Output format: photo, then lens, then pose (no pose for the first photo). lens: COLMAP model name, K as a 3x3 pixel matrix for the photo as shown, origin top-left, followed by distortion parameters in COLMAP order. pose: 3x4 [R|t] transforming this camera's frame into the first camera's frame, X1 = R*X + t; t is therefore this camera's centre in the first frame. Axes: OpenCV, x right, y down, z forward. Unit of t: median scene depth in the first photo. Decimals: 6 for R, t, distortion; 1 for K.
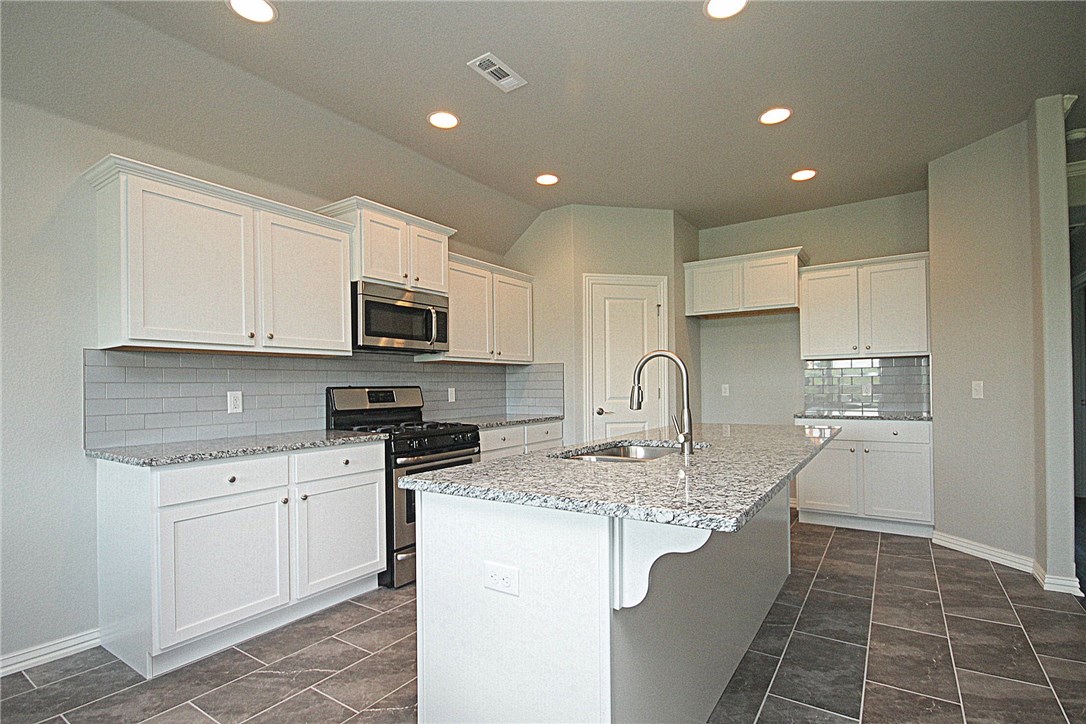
lens RADIAL K [[522.0, 0, 555.7], [0, 522.0, 379.9], [0, 0, 1]] dist [0.005921, -0.001237]
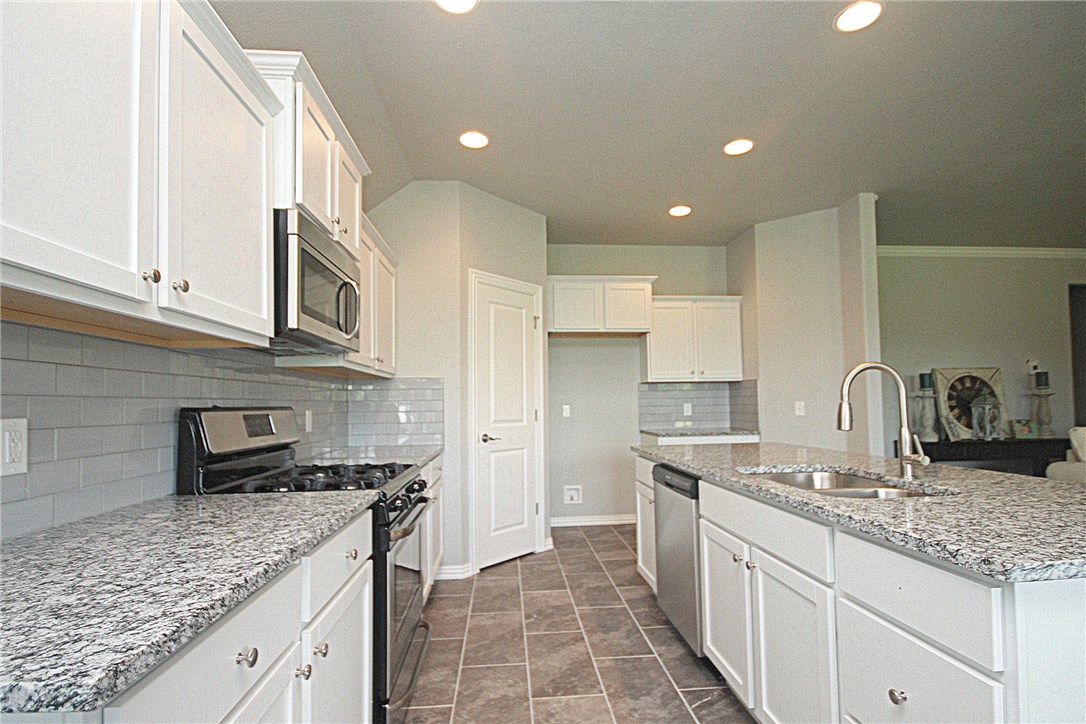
lens RADIAL K [[522.0, 0, 551.0], [0, 522.0, 379.3], [0, 0, 1]] dist [0.005921, -0.001237]
pose [[0.784850, 0.030416, 0.618939, -0.423700], [-0.001303, 0.998874, -0.047434, 0.008821], [-0.619685, 0.036422, 0.784005, 0.357794]]
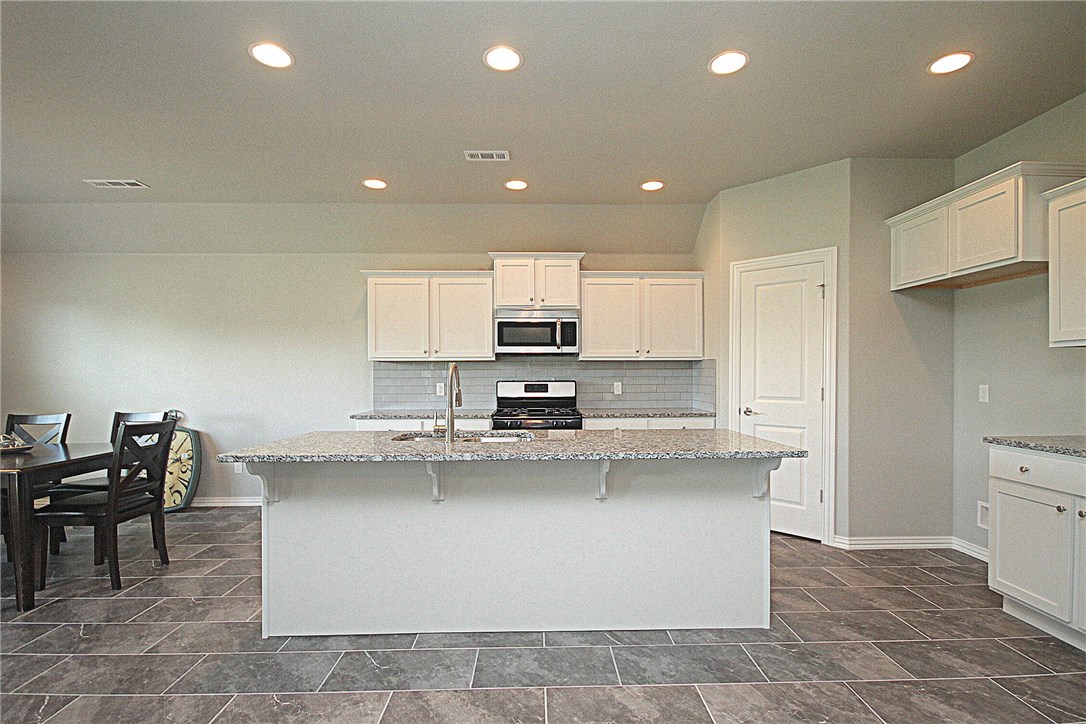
lens RADIAL K [[522.0, 0, 552.6], [0, 522.0, 376.6], [0, 0, 1]] dist [0.005921, -0.001237]
pose [[0.574081, 0.016268, -0.818637, 0.784389], [0.004854, 0.999717, 0.023270, -0.028475], [0.818784, -0.017332, 0.573840, 0.244658]]
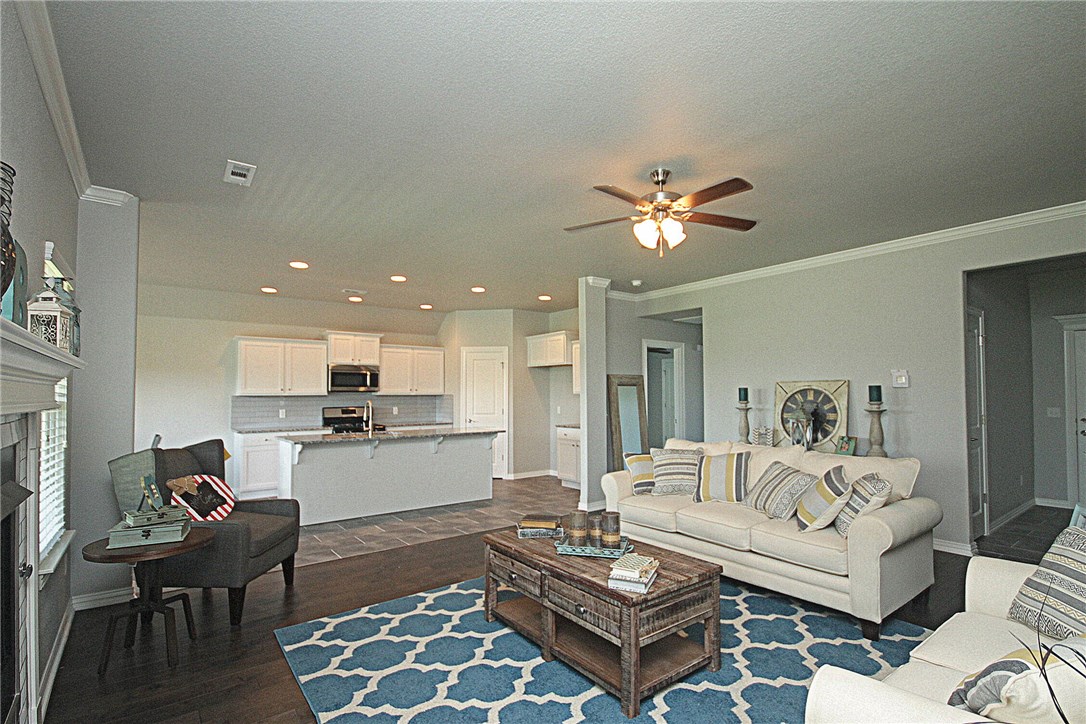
lens RADIAL K [[522.0, 0, 544.4], [0, 522.0, 376.9], [0, 0, 1]] dist [0.005921, -0.001237]
pose [[0.942201, -0.003981, -0.335024, 1.183534], [-0.002908, 0.999795, -0.020058, -0.072645], [0.335035, 0.019873, 0.941996, -0.818622]]
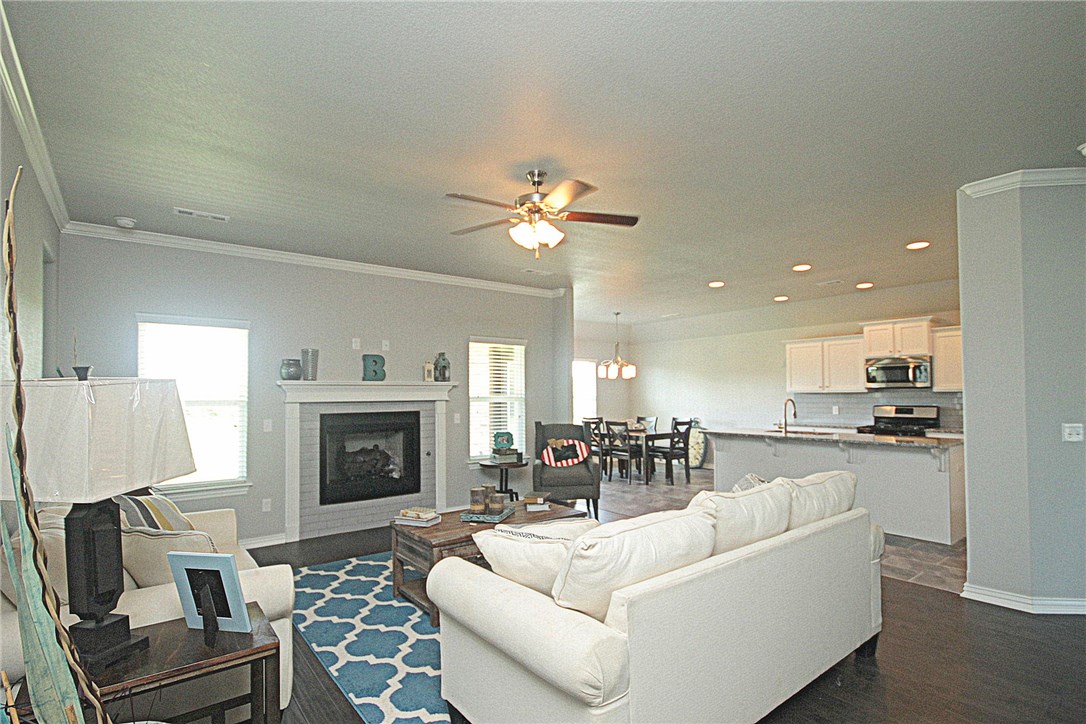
lens RADIAL K [[522.0, 0, 543.5], [0, 522.0, 386.3], [0, 0, 1]] dist [0.005921, -0.001237]
pose [[-0.326532, -0.000844, -0.945186, 1.890428], [0.021933, 0.999724, -0.008470, -0.070280], [0.944932, -0.023496, -0.326423, 0.357245]]
